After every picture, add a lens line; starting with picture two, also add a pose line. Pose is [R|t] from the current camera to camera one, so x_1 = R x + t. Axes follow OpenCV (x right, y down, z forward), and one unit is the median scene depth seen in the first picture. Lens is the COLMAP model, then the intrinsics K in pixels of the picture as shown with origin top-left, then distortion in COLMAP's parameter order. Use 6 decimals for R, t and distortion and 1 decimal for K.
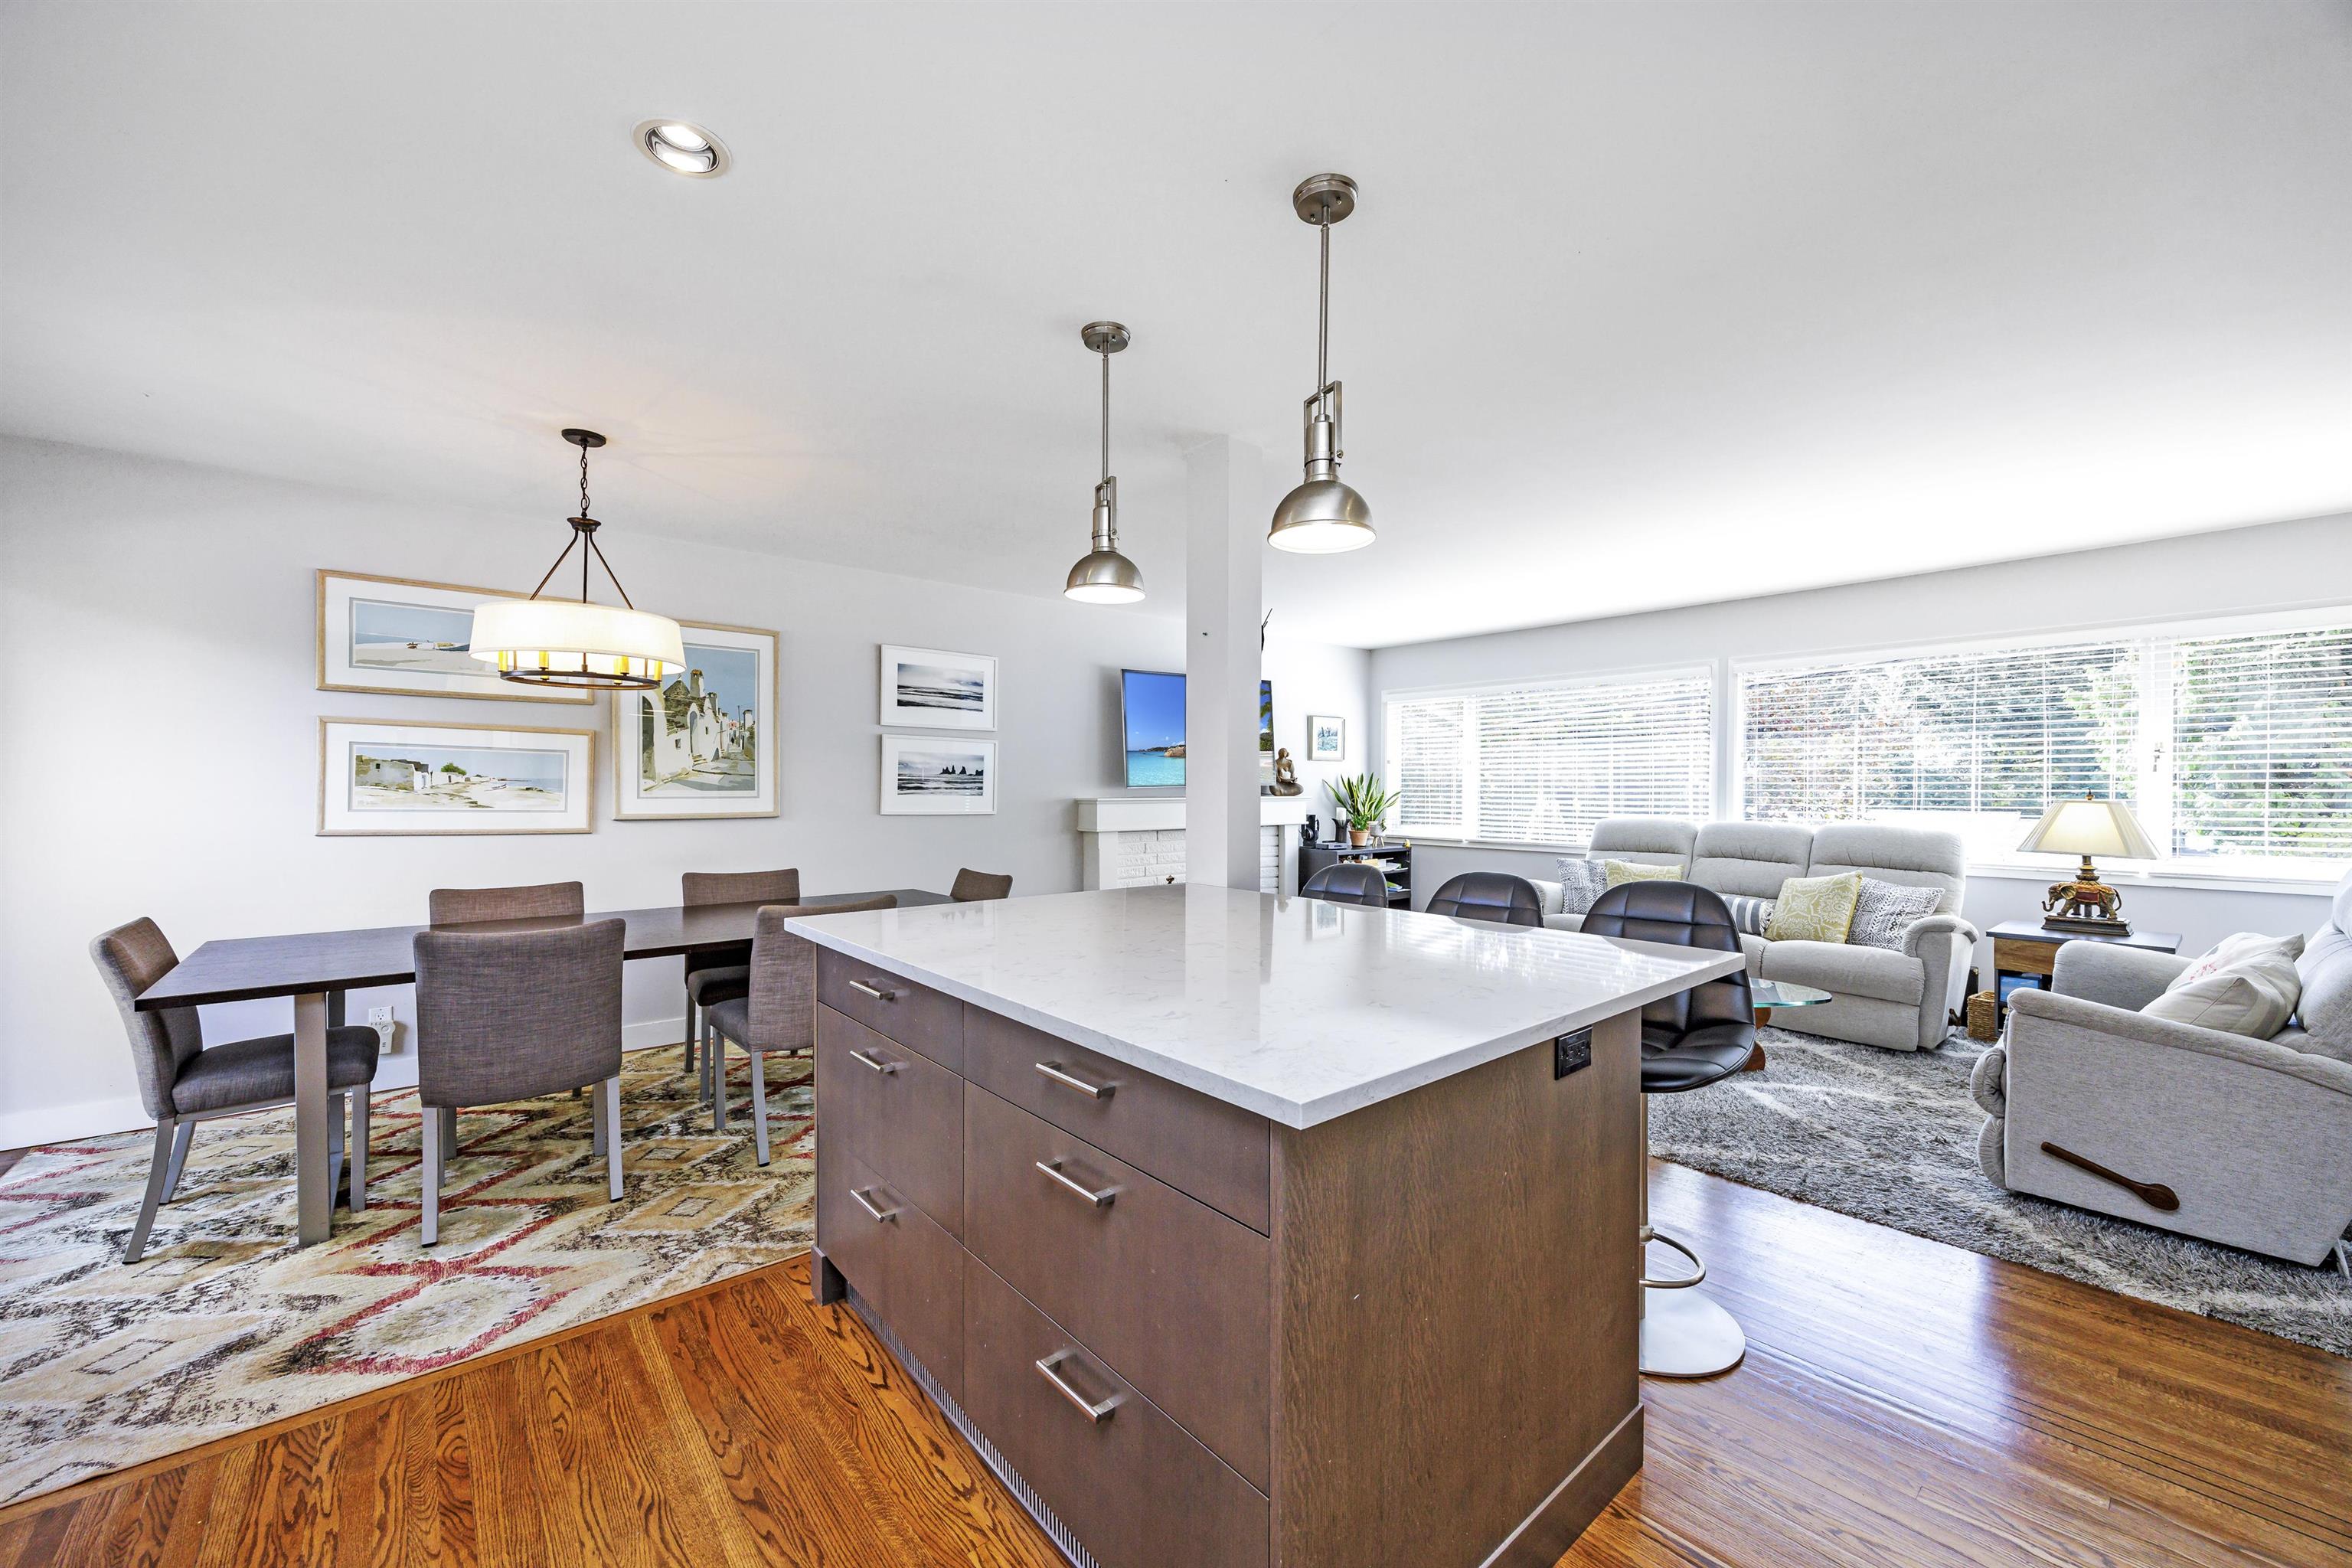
lens RADIAL K [[918.1, 0, 1194.0], [0, 918.1, 790.5], [0, 0, 1]] dist [0.000438, 0.000369]
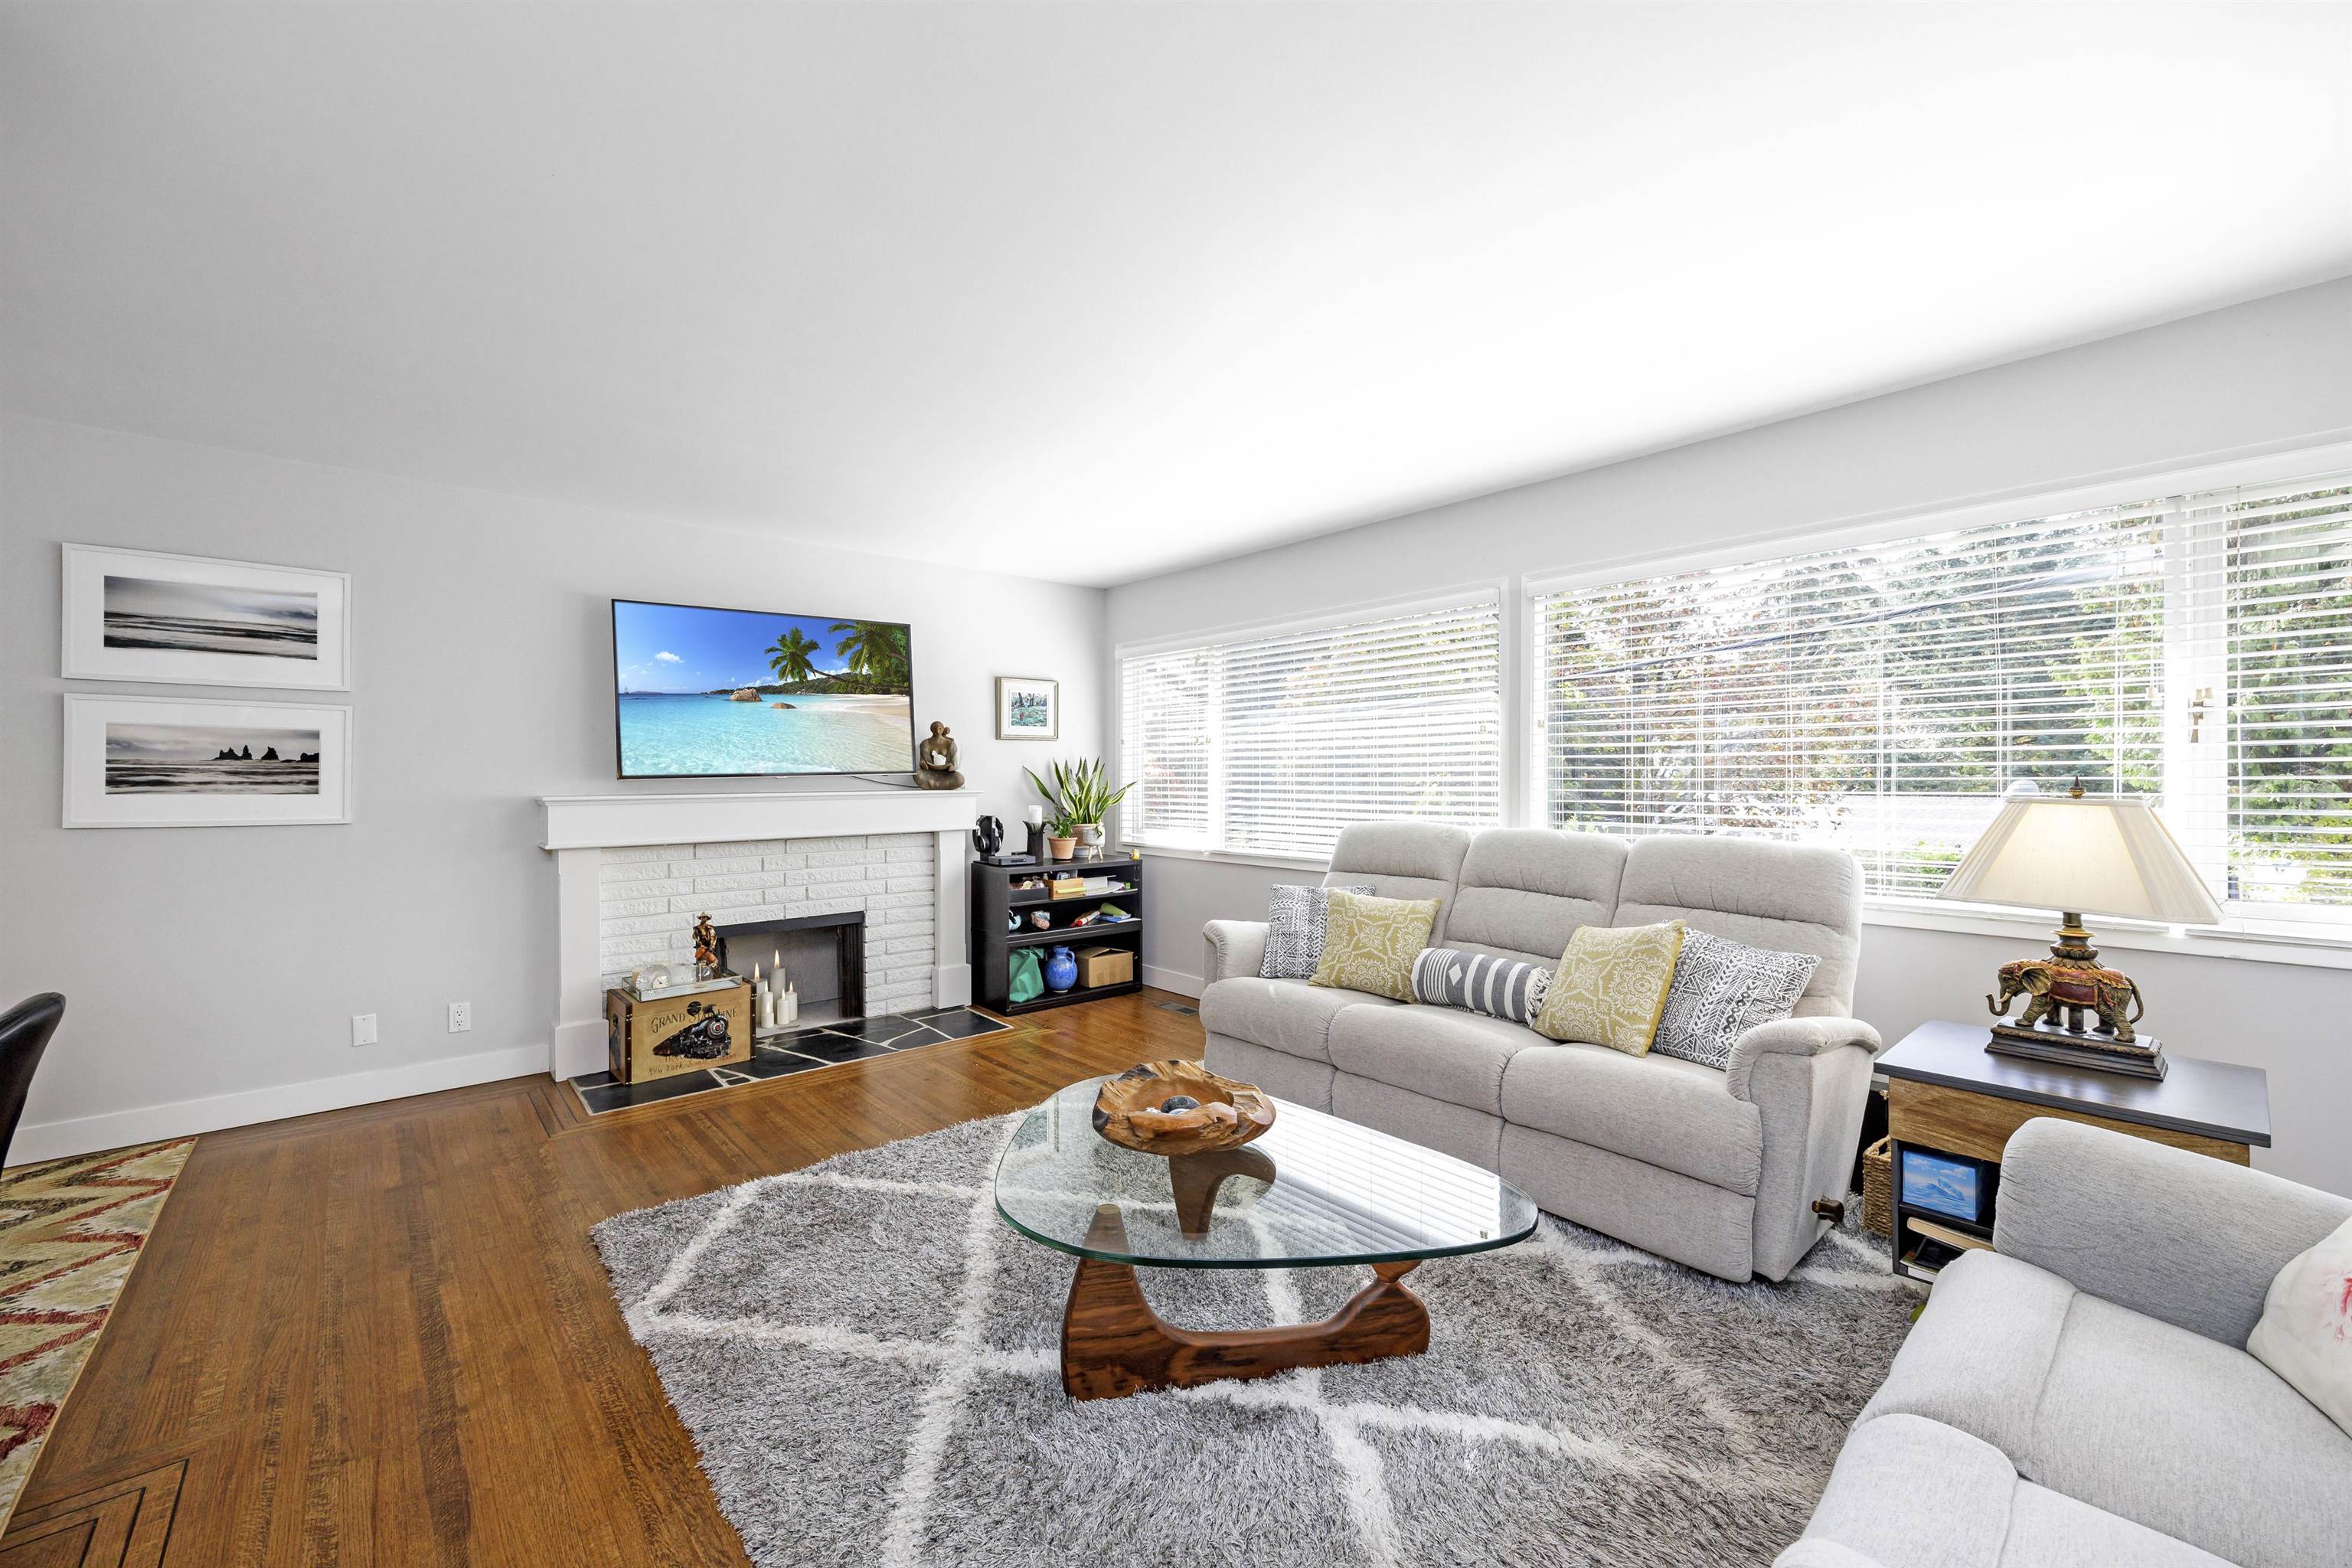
lens RADIAL K [[918.1, 0, 1200.4], [0, 918.1, 775.0], [0, 0, 1]] dist [0.000438, 0.000369]
pose [[0.999943, -0.005415, 0.009256, 0.375796], [0.005451, 0.999978, -0.003848, -0.002104], [-0.009234, 0.003898, 0.999950, 0.384221]]
